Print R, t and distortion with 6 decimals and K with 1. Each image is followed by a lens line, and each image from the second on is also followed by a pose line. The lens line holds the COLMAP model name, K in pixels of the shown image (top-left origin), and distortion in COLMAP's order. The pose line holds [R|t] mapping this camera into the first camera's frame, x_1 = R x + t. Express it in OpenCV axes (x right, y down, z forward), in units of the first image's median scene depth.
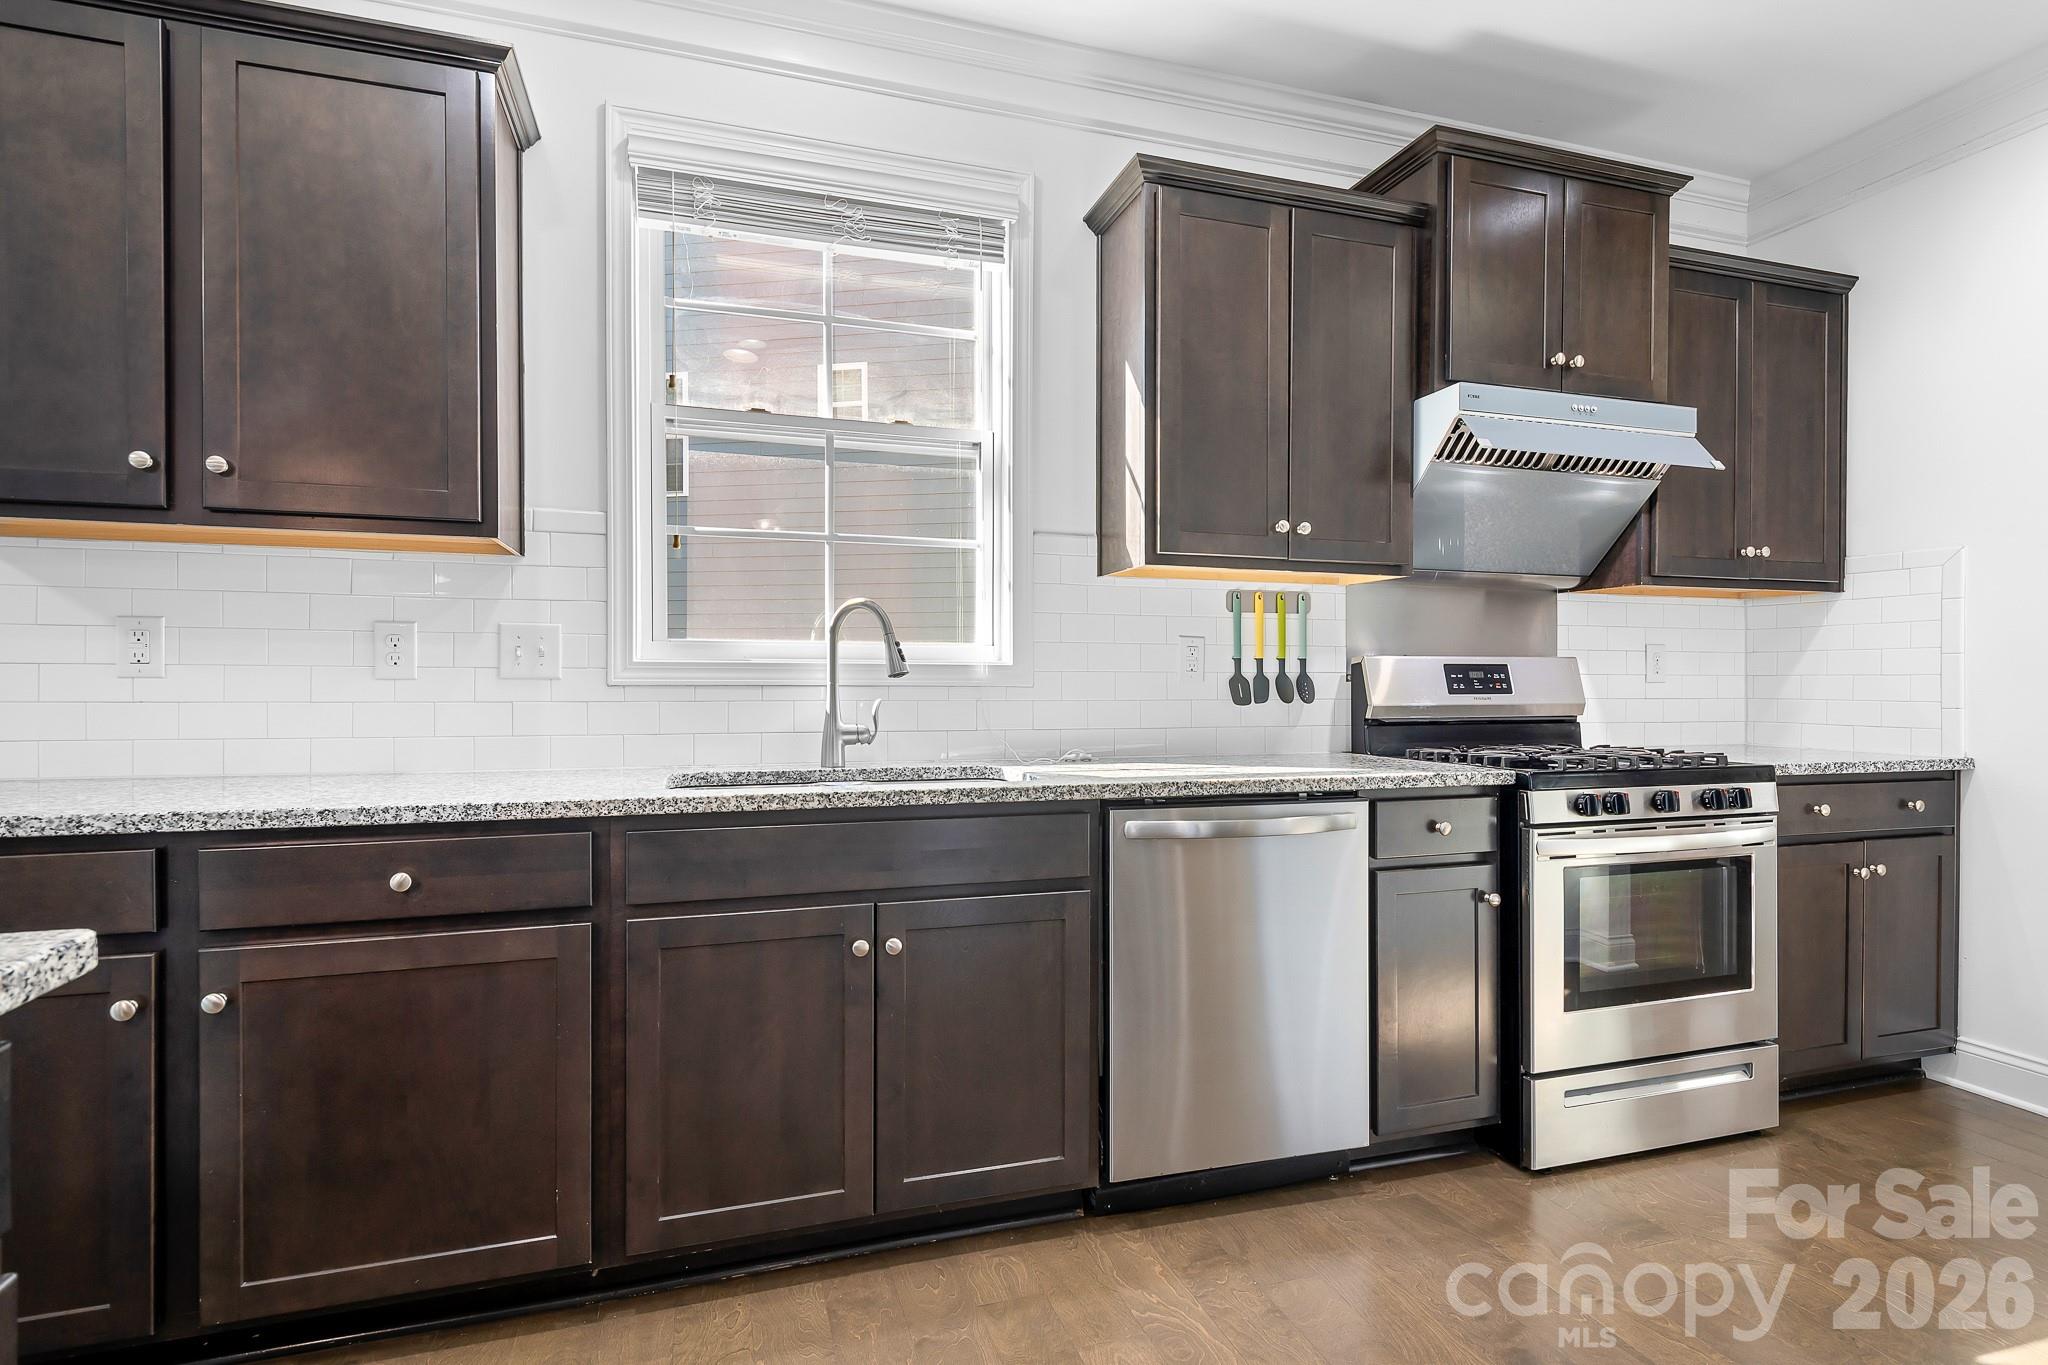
lens RADIAL K [[1012.0, 0, 1024.7], [0, 1012.0, 692.7], [0, 0, 1]] dist [0.005826, -0.000155]
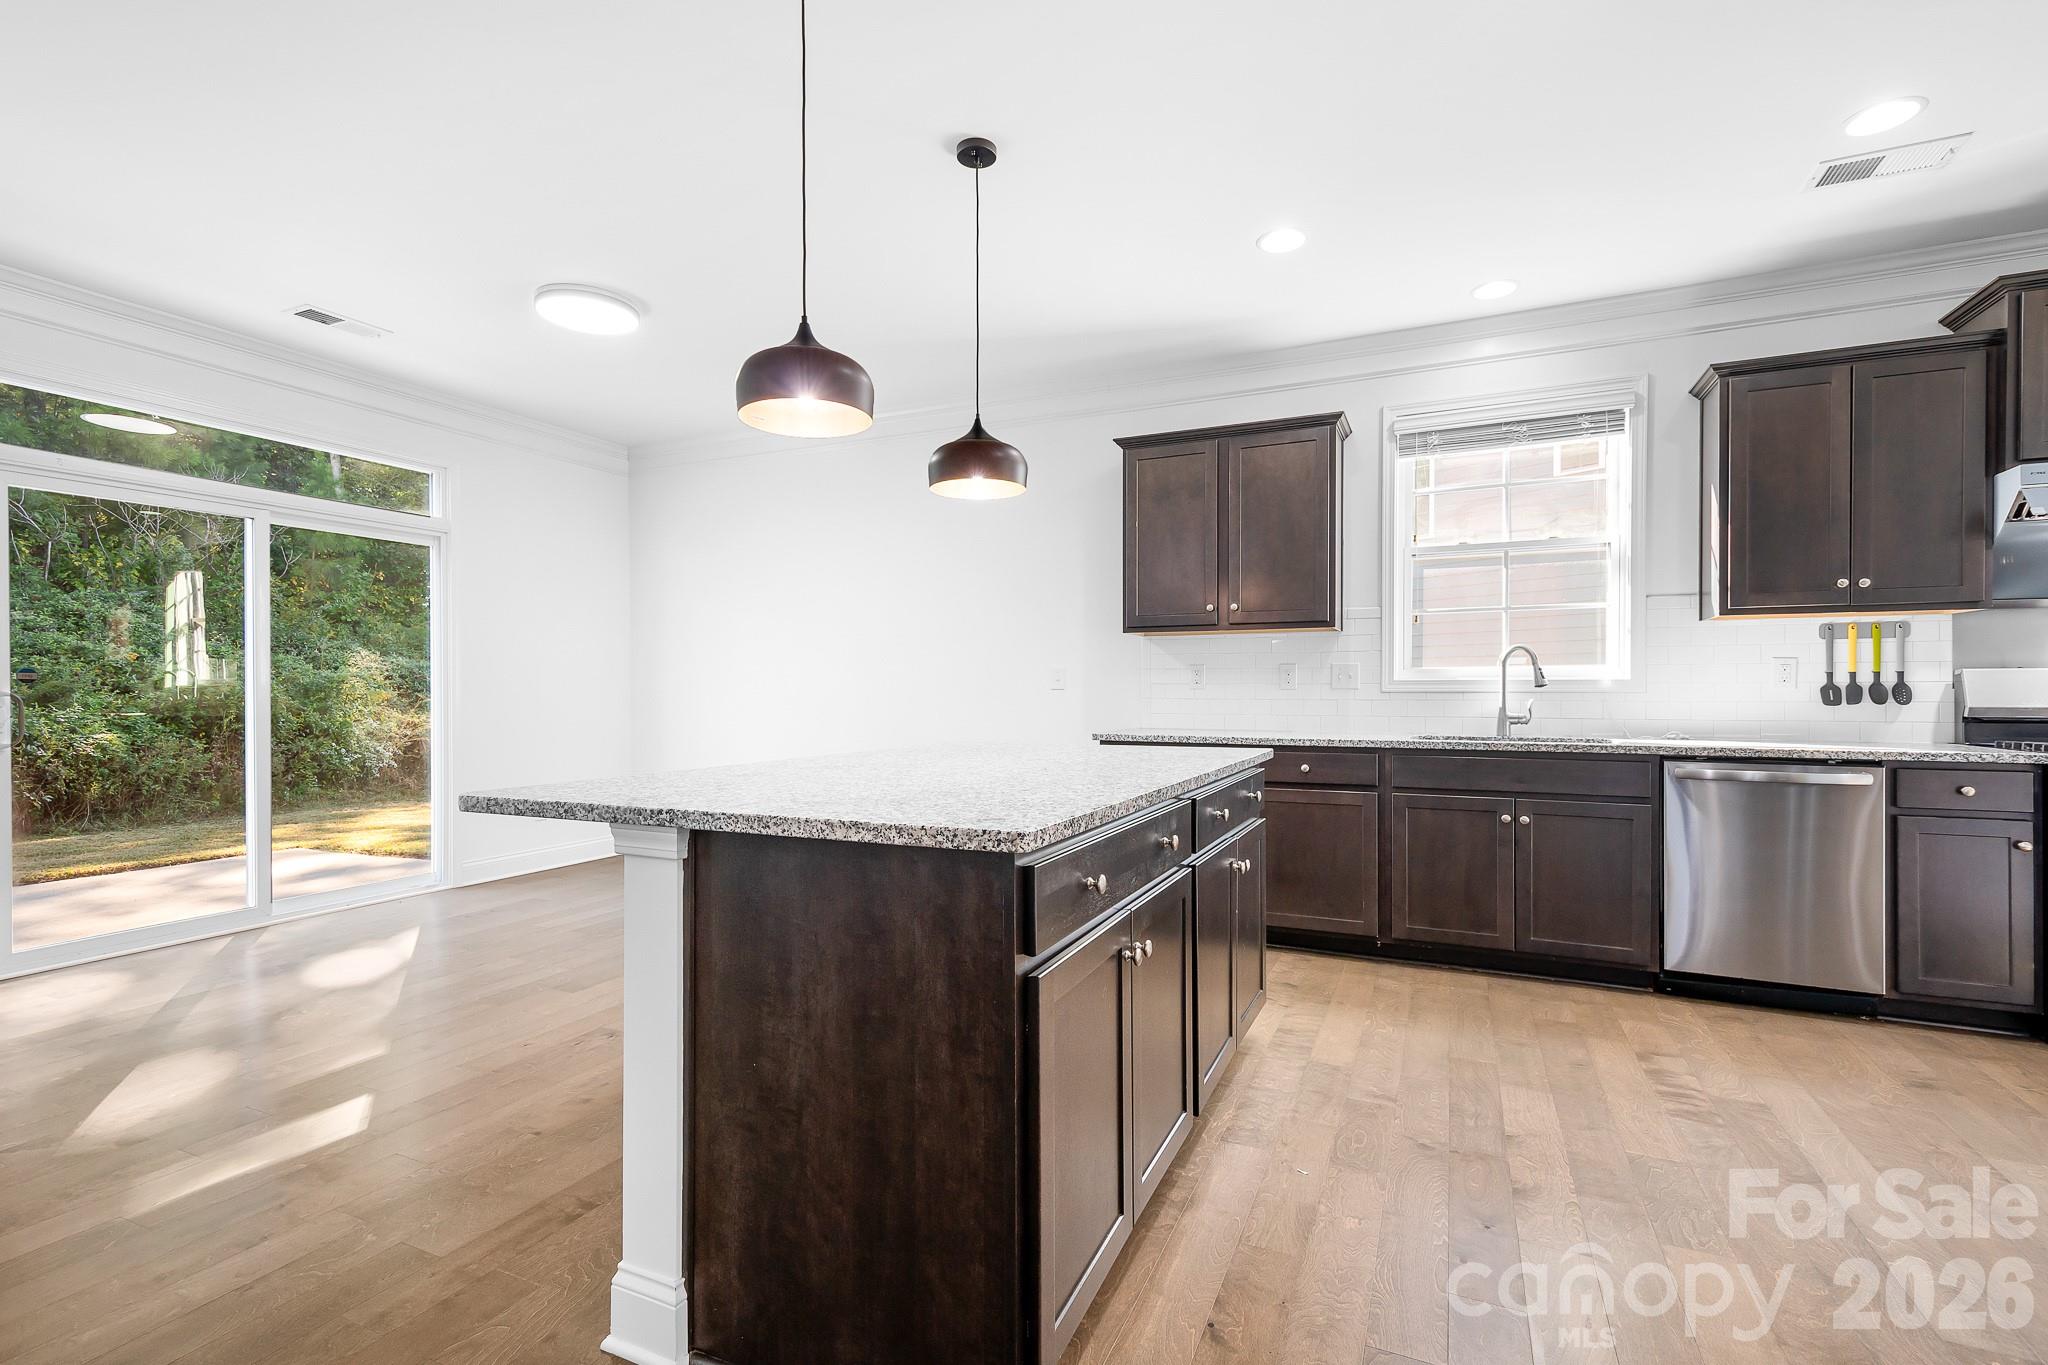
lens RADIAL K [[919.0, 0, 1024.9], [0, 919.0, 693.0], [0, 0, 1]] dist [0.020459, -0.005757]
pose [[0.735788, 0.001294, -0.677210, 0.293687], [-0.002990, 0.999995, -0.001338, 0.000228], [0.677205, 0.003009, 0.735788, -0.791238]]
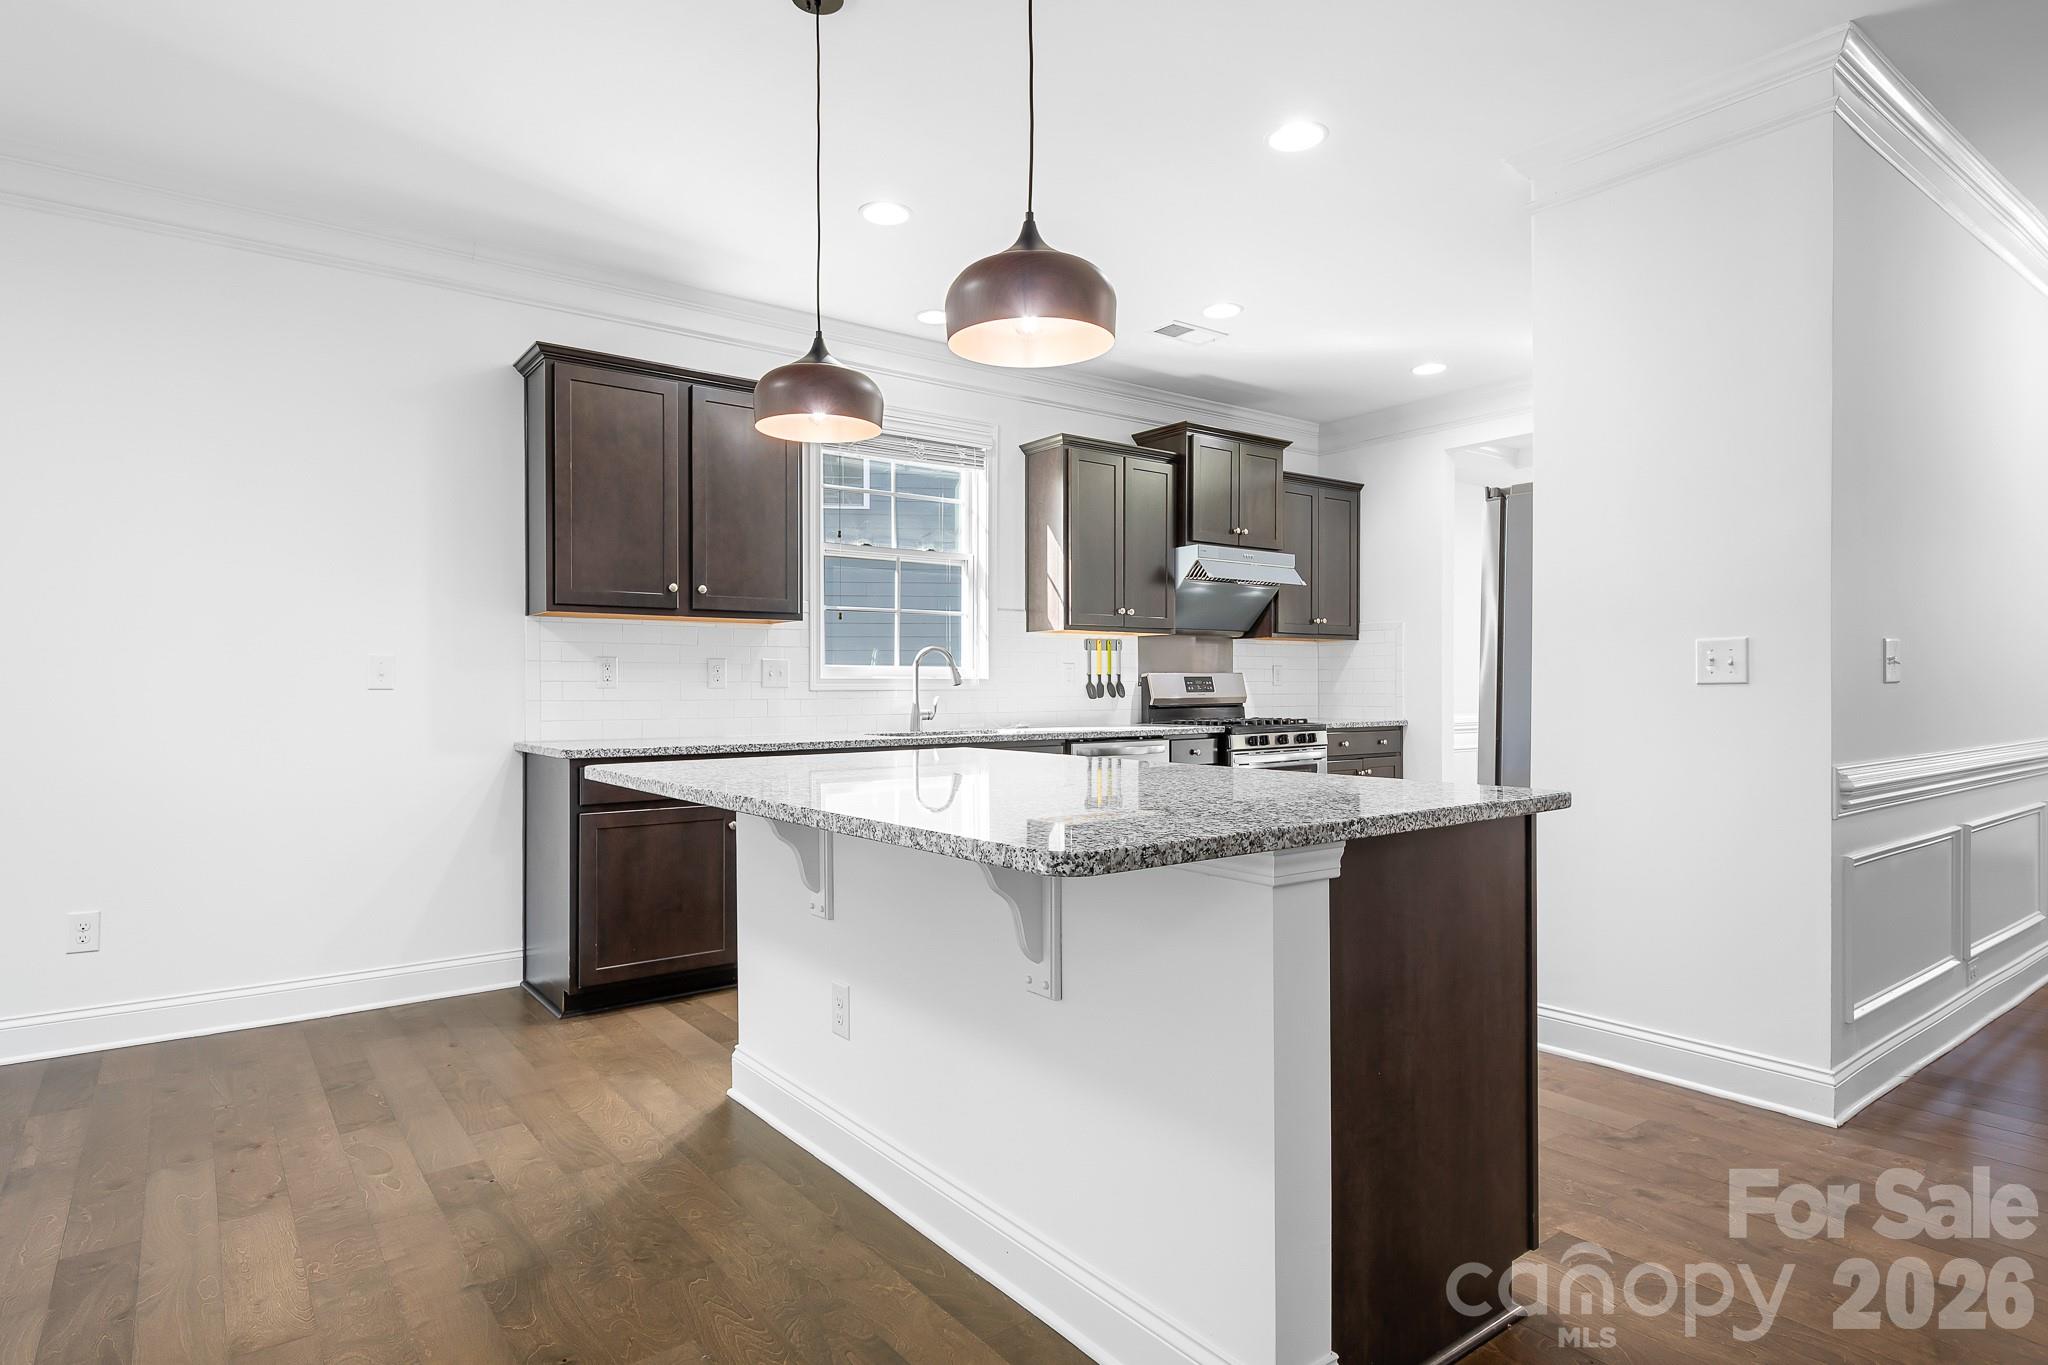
lens RADIAL K [[1104.6, 0, 1023.3], [0, 1104.6, 692.1], [0, 0, 1]] dist [0.032595, -0.022910]
pose [[0.944565, -0.006576, 0.328260, -0.668515], [0.007247, 0.999973, -0.000823, 0.000636], [-0.328246, 0.003156, 0.944587, -1.052548]]
